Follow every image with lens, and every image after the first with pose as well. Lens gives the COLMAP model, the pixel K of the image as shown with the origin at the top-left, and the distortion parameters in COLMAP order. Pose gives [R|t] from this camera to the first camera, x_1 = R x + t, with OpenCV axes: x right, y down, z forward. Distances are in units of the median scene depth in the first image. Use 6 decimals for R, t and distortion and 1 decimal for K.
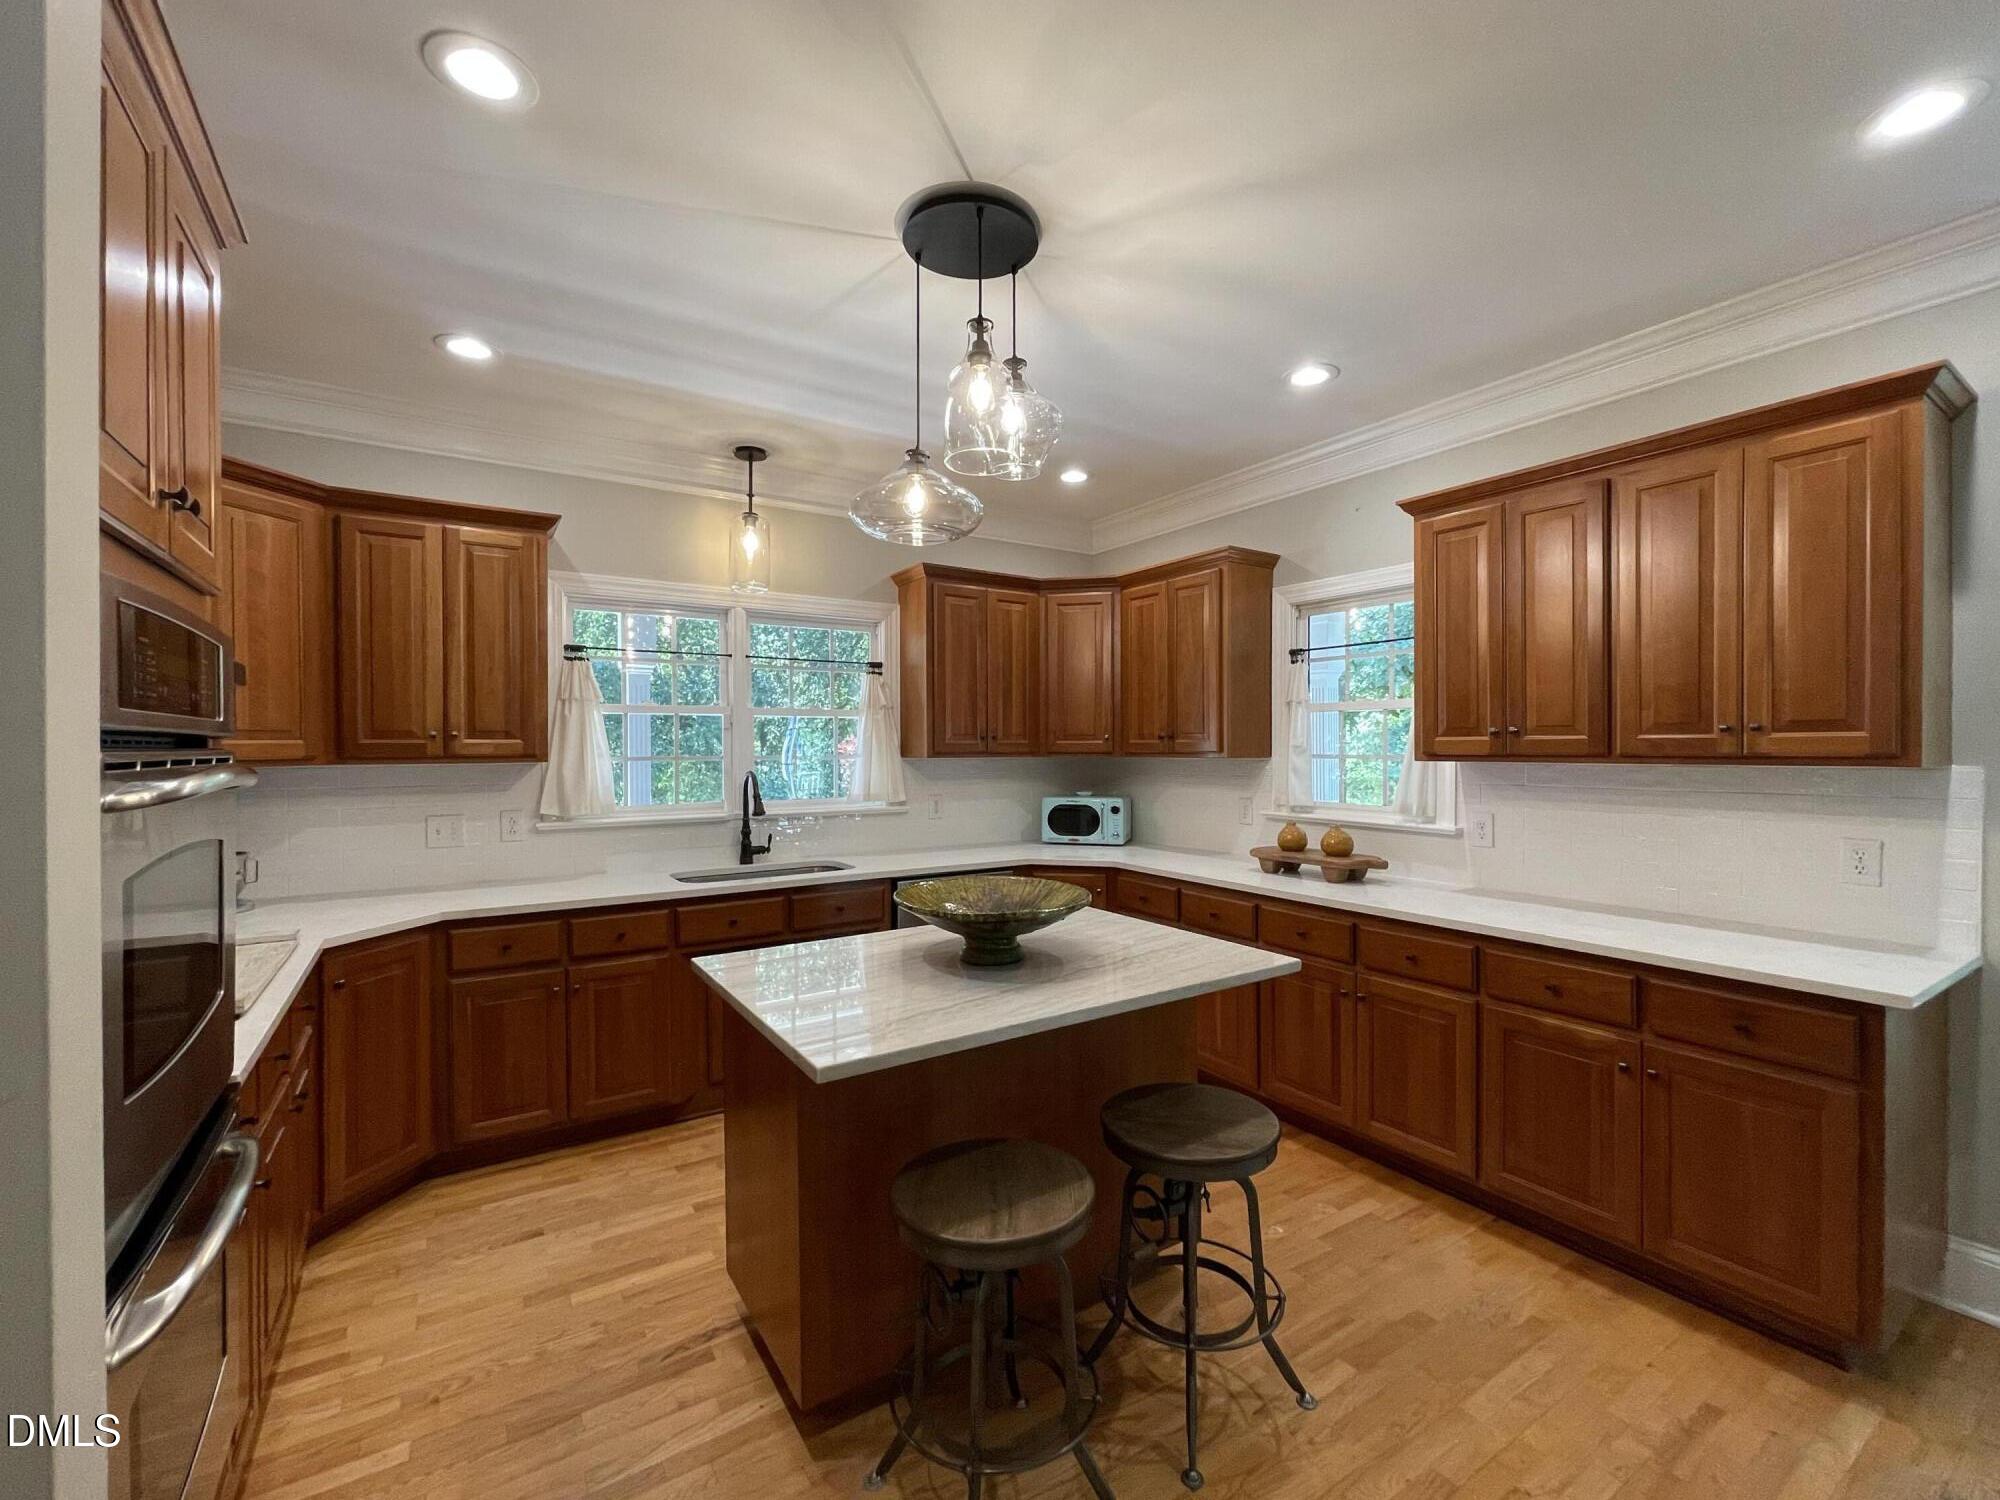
lens RADIAL K [[861.1, 0, 1000.5], [0, 861.1, 743.5], [0, 0, 1]] dist [0.001018, -0.000009]
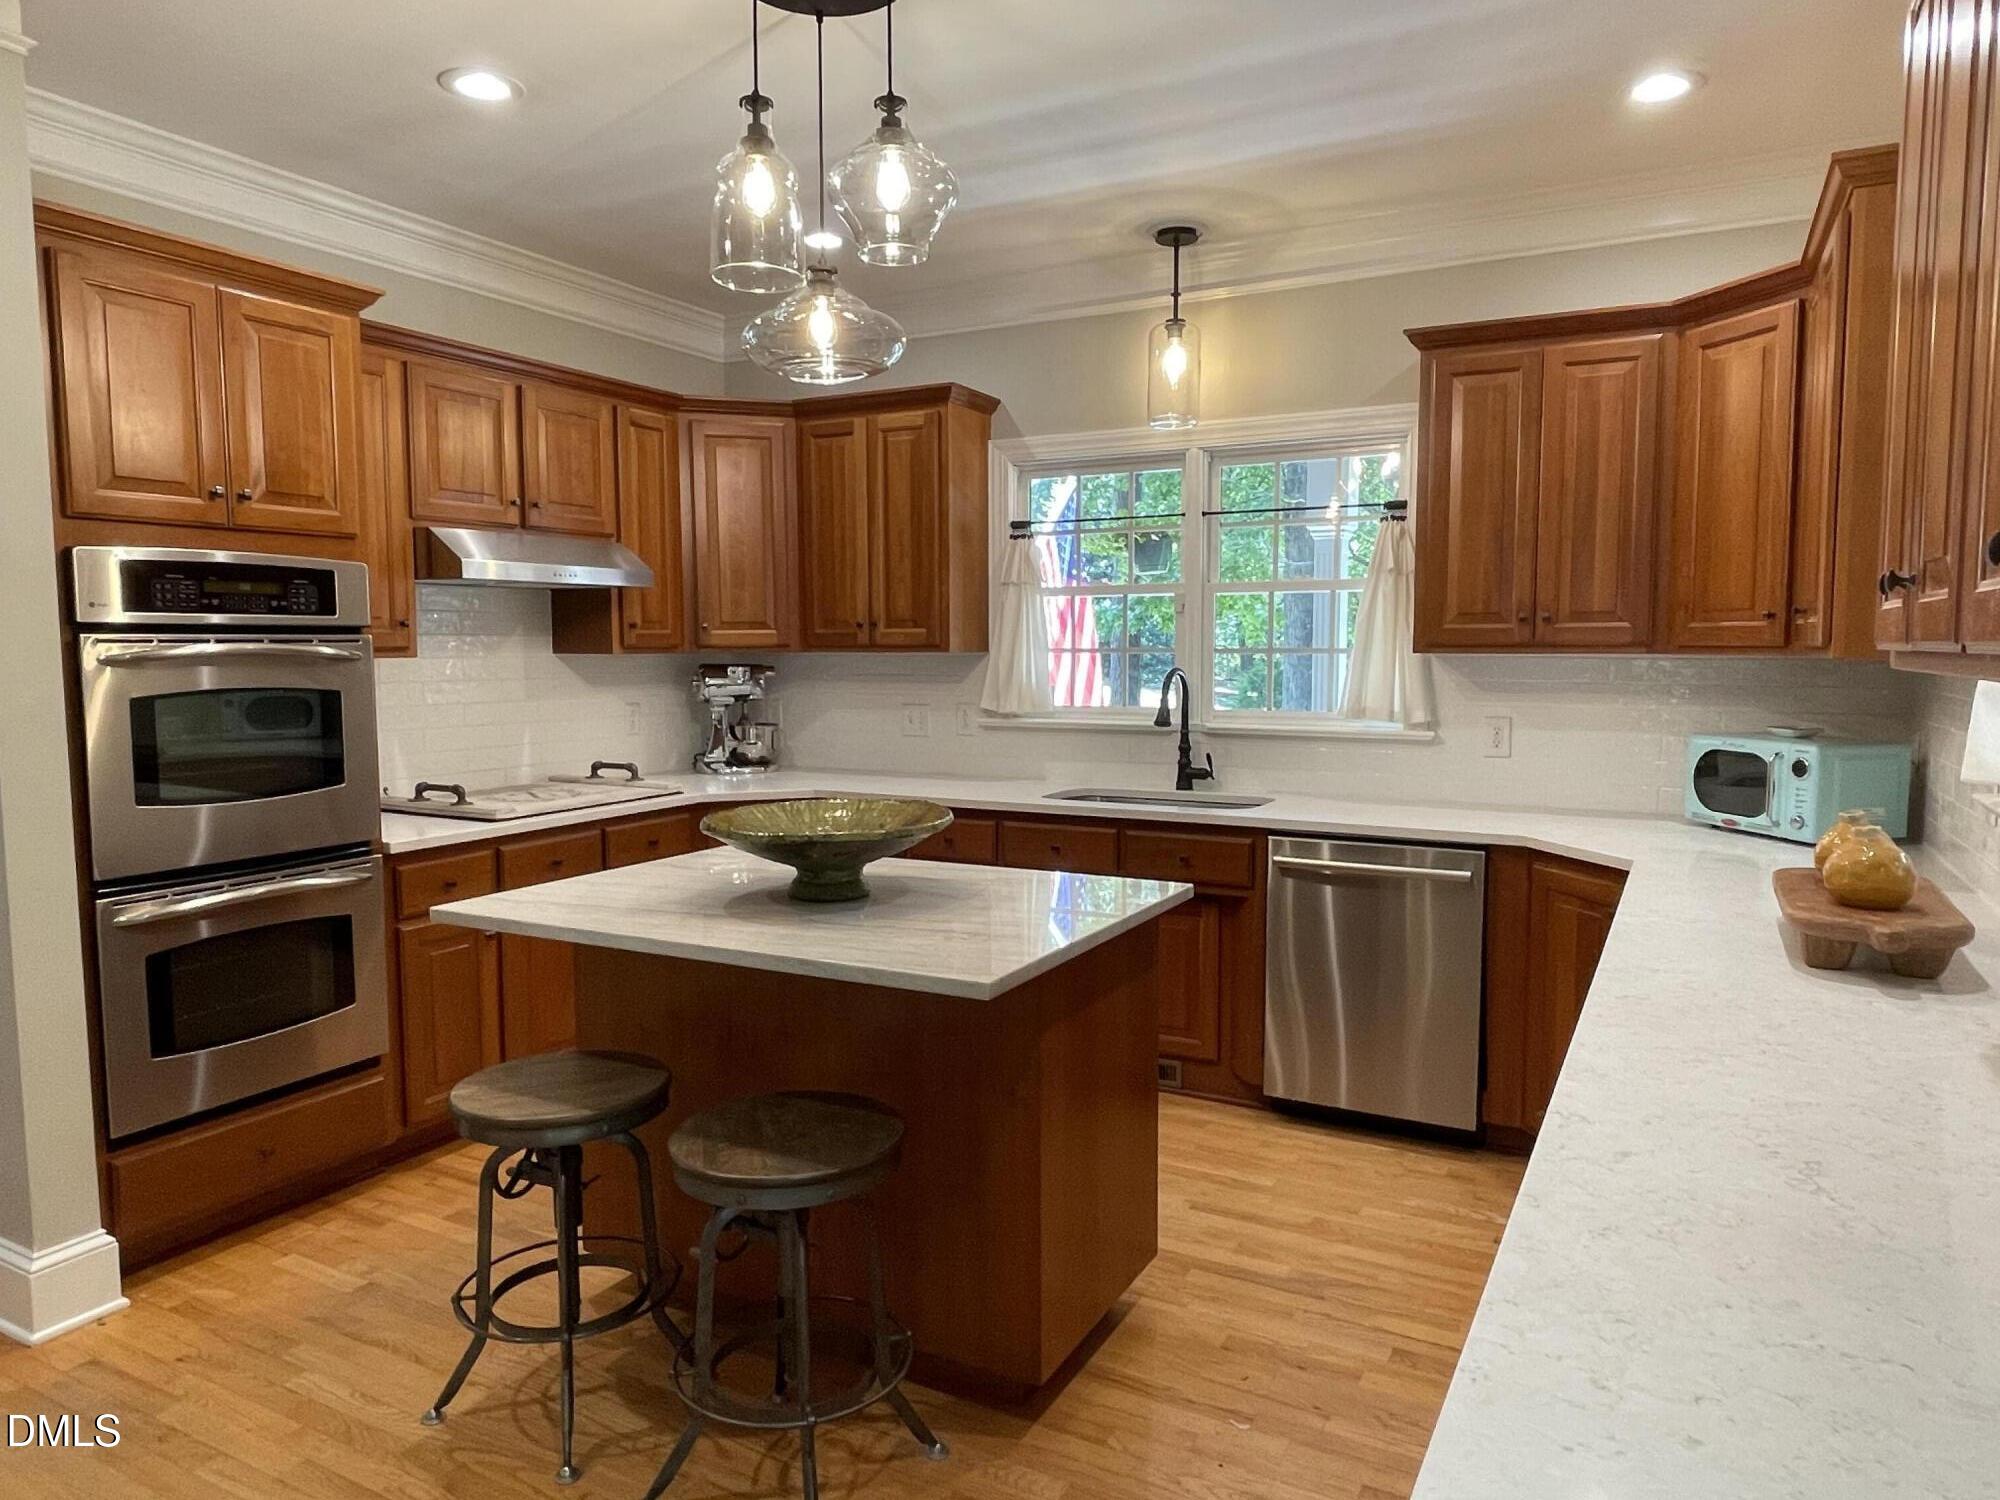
lens RADIAL K [[1282.2, 0, 999.8], [0, 1282.2, 747.3], [0, 0, 1]] dist [0.010147, 0.000752]
pose [[0.472308, 0.074333, -0.878294, 0.662405], [0.004276, 0.996233, 0.086614, 0.003444], [0.881423, -0.044664, 0.470211, 0.344119]]
